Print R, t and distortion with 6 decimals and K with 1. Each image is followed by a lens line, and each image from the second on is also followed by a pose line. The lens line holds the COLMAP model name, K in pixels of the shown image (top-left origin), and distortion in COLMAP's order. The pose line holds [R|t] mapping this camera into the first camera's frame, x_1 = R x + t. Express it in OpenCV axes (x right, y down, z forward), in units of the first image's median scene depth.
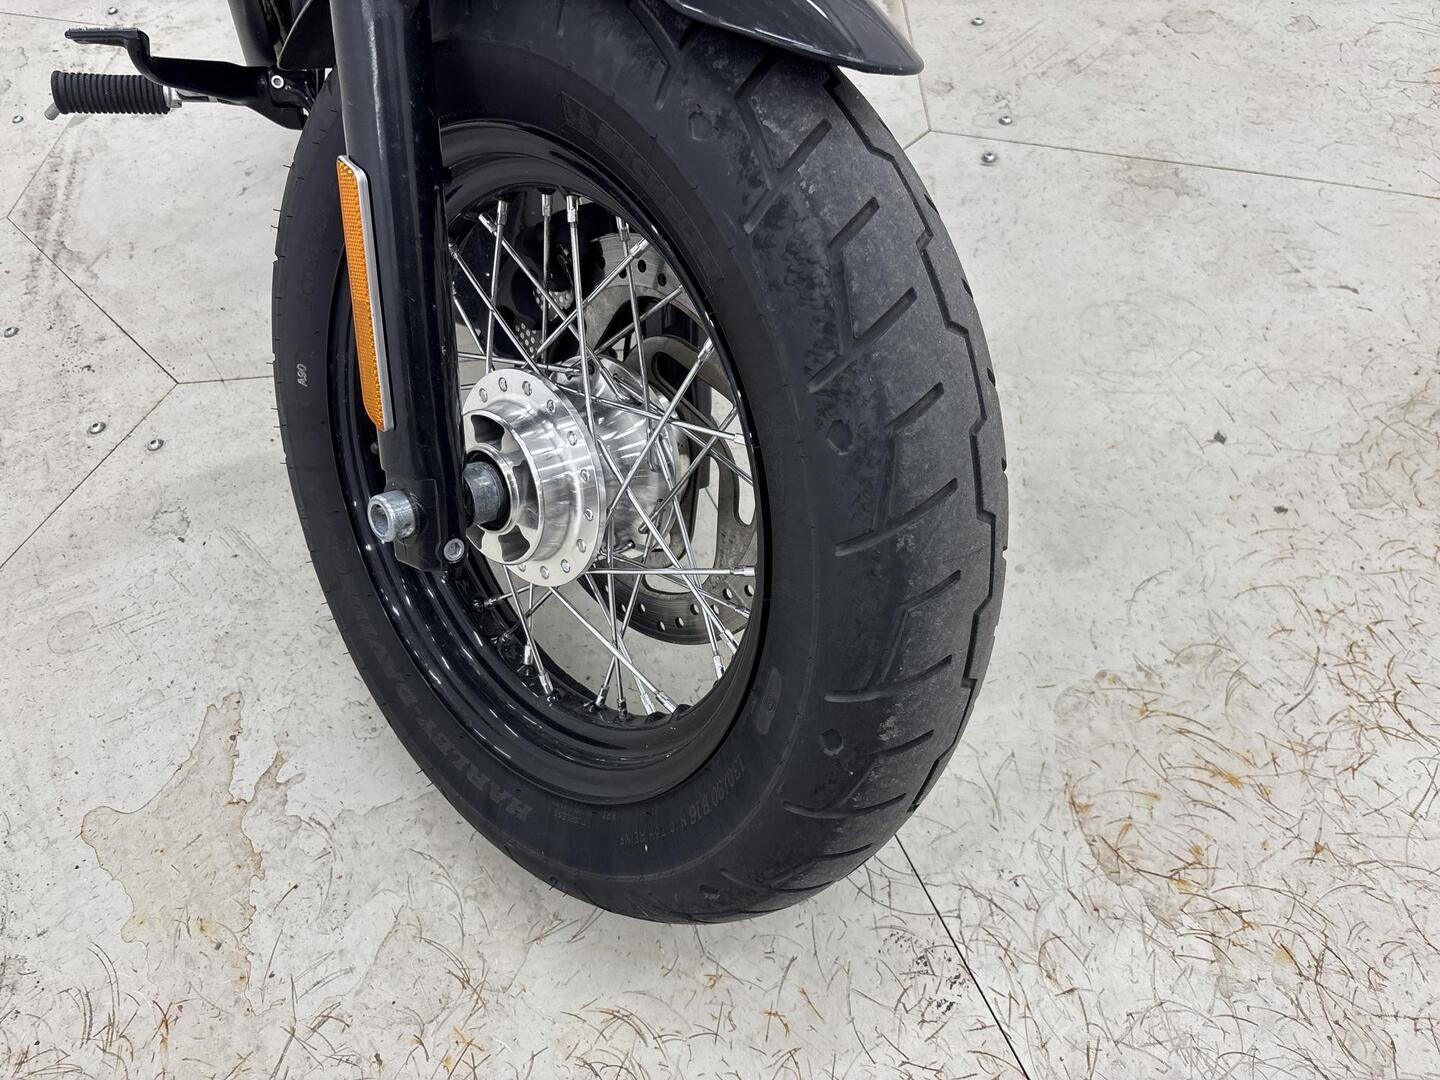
lens RADIAL K [[1091.7, 0, 729.5], [0, 1091.7, 538.6], [0, 0, 1]] dist [0.030984, -0.046067]
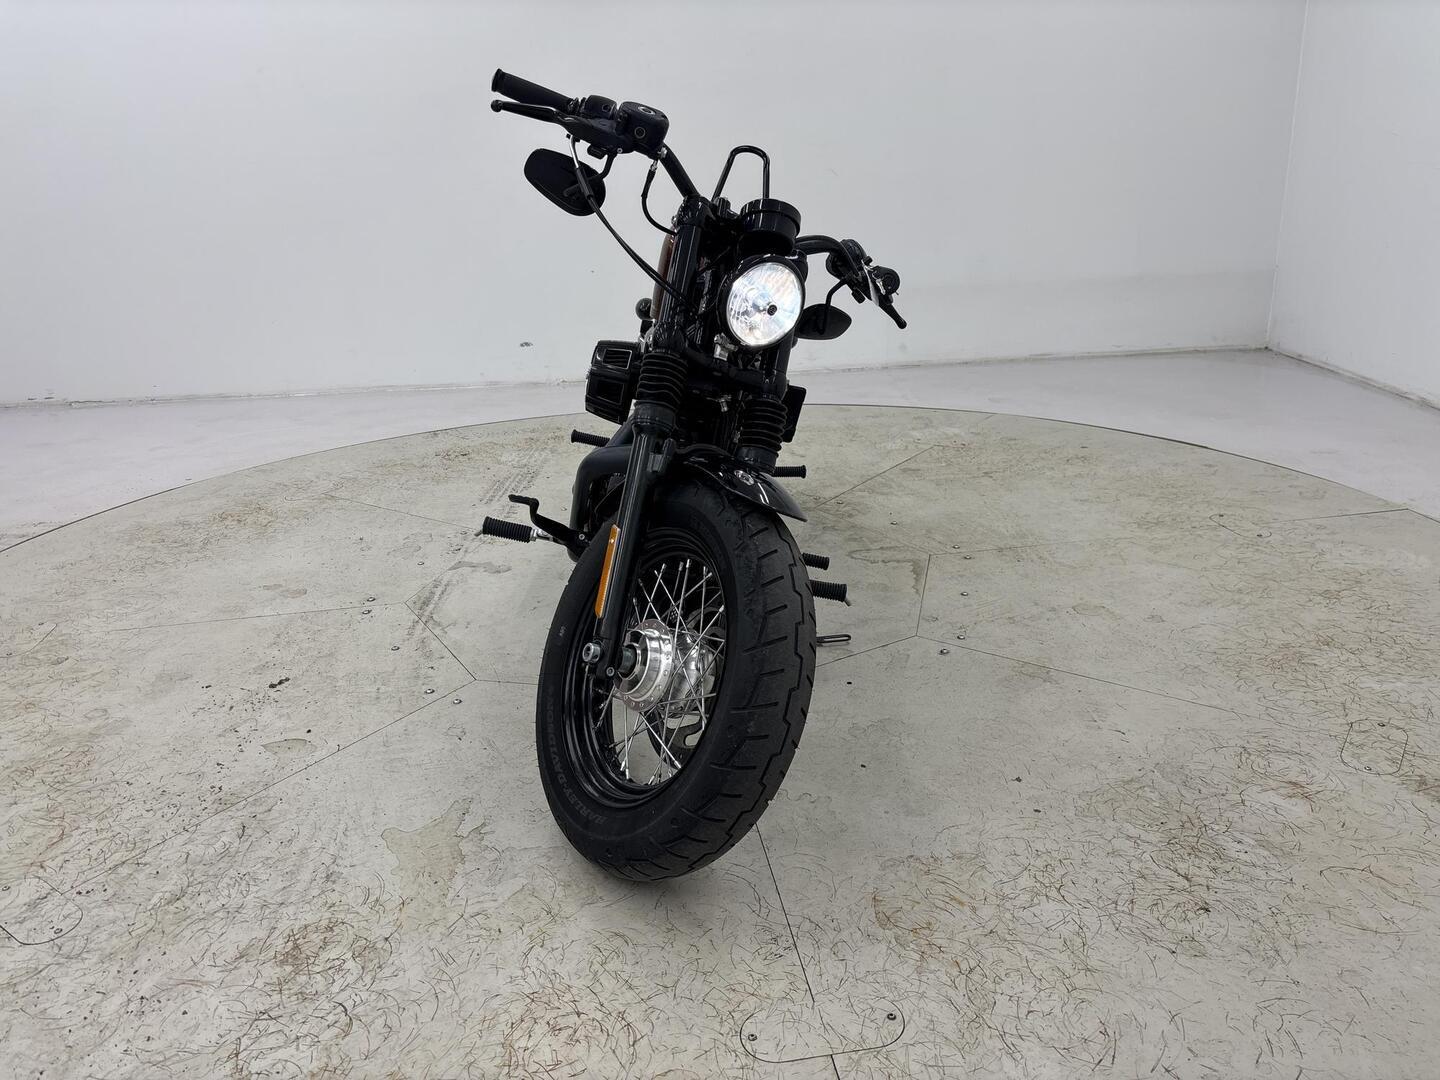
lens RADIAL K [[1091.7, 0, 712.8], [0, 1091.7, 537.7], [0, 0, 1]] dist [0.030984, -0.046067]
pose [[0.968436, 0.141419, -0.205263, 0.339272], [-0.227695, 0.836973, -0.497626, 0.718742], [0.101426, 0.528656, 0.842755, -0.950333]]
